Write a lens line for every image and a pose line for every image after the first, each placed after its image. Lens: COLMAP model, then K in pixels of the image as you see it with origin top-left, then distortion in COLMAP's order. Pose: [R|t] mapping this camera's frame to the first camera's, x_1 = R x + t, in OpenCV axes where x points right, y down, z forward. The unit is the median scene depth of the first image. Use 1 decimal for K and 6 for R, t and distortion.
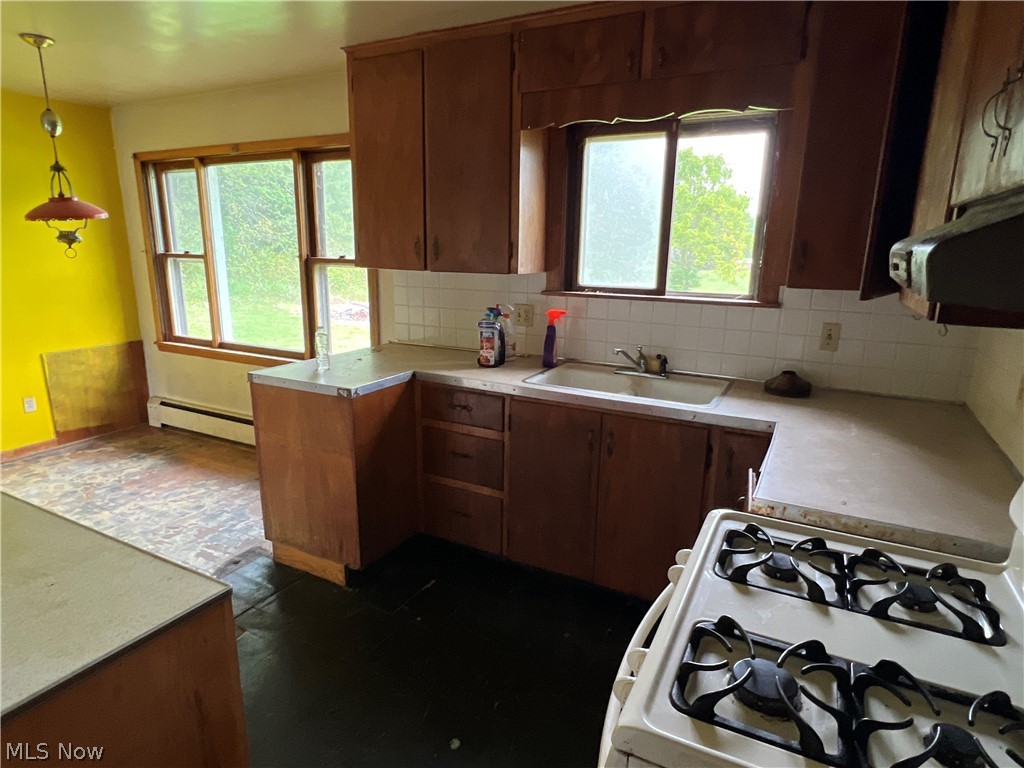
lens RADIAL K [[604.6, 0, 508.5], [0, 604.6, 396.3], [0, 0, 1]] dist [-0.005007, 0.003113]
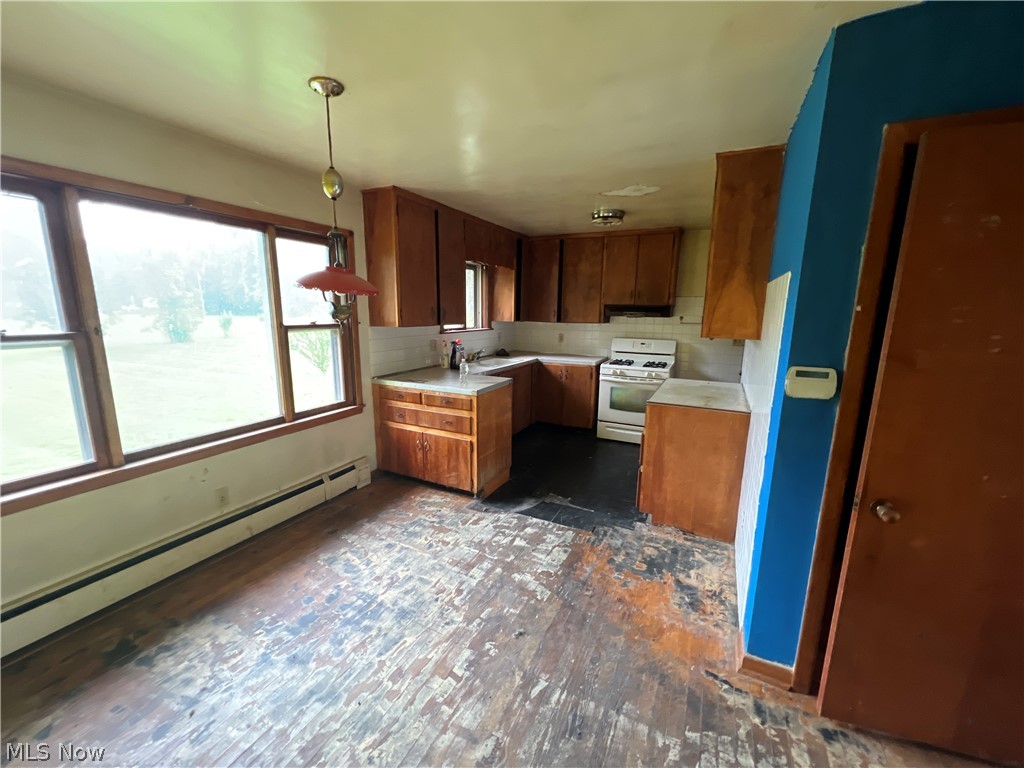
lens RADIAL K [[411.6, 0, 512.0], [0, 411.6, 386.5], [0, 0, 1]] dist [0.000278, 0.000934]
pose [[-0.032158, -0.200408, 0.979185, -0.952000], [0.233993, 0.950955, 0.202315, -0.158159], [-0.971706, 0.235629, 0.016313, 0.546210]]
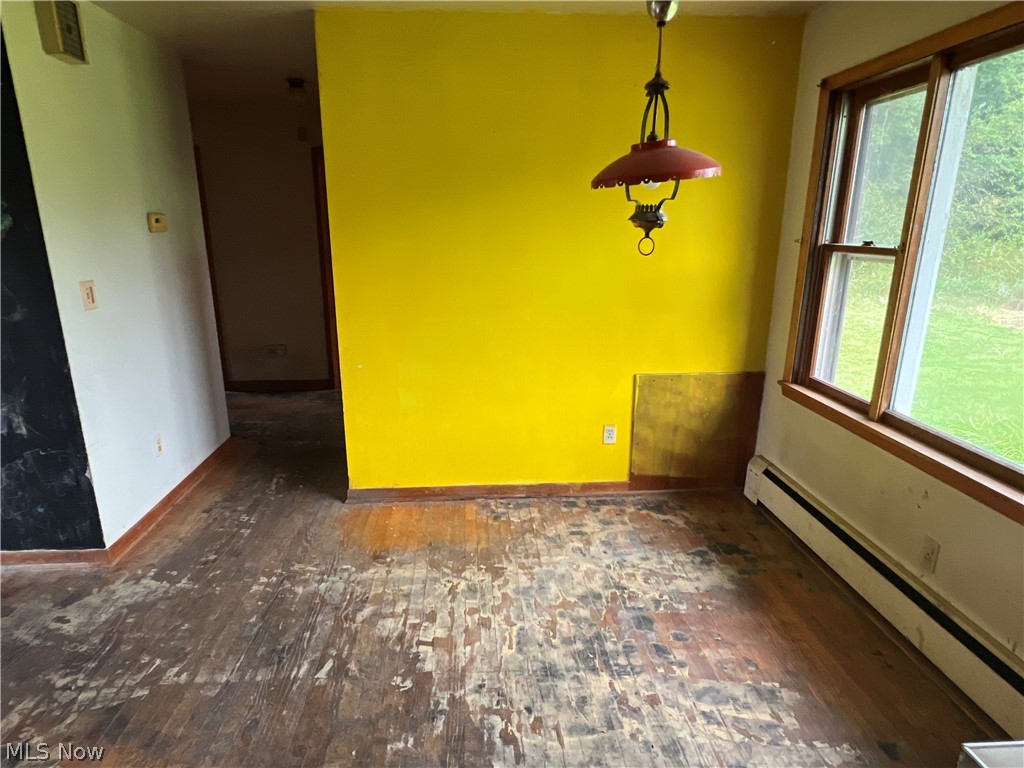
lens RADIAL K [[604.6, 0, 505.7], [0, 604.6, 390.3], [0, 0, 1]] dist [-0.005007, 0.003113]
pose [[0.527867, 0.215629, -0.821499, -0.220809], [-0.204243, 0.971079, 0.123652, -0.107198], [0.824404, 0.102513, 0.556641, 0.425720]]
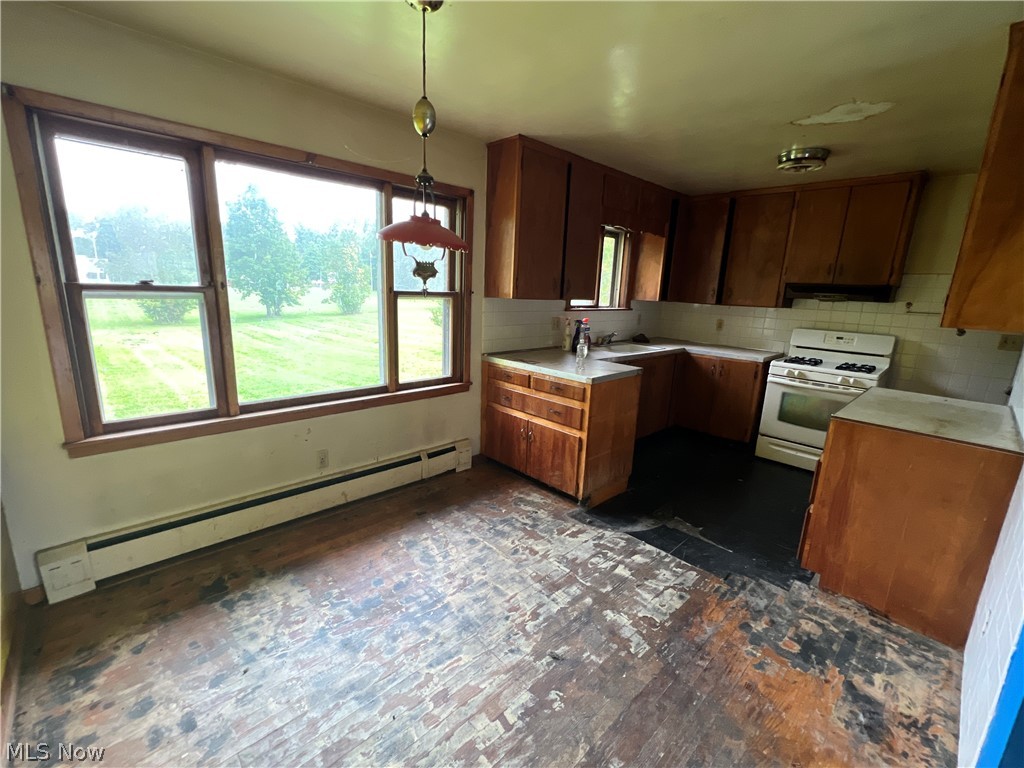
lens RADIAL K [[444.5, 0, 511.0], [0, 444.5, 387.2], [0, 0, 1]] dist [-0.000878, 0.000519]
pose [[0.305732, -0.211643, 0.928297, -0.883541], [0.199611, 0.967562, 0.154853, -0.130861], [-0.930958, 0.137955, 0.338061, 0.514365]]
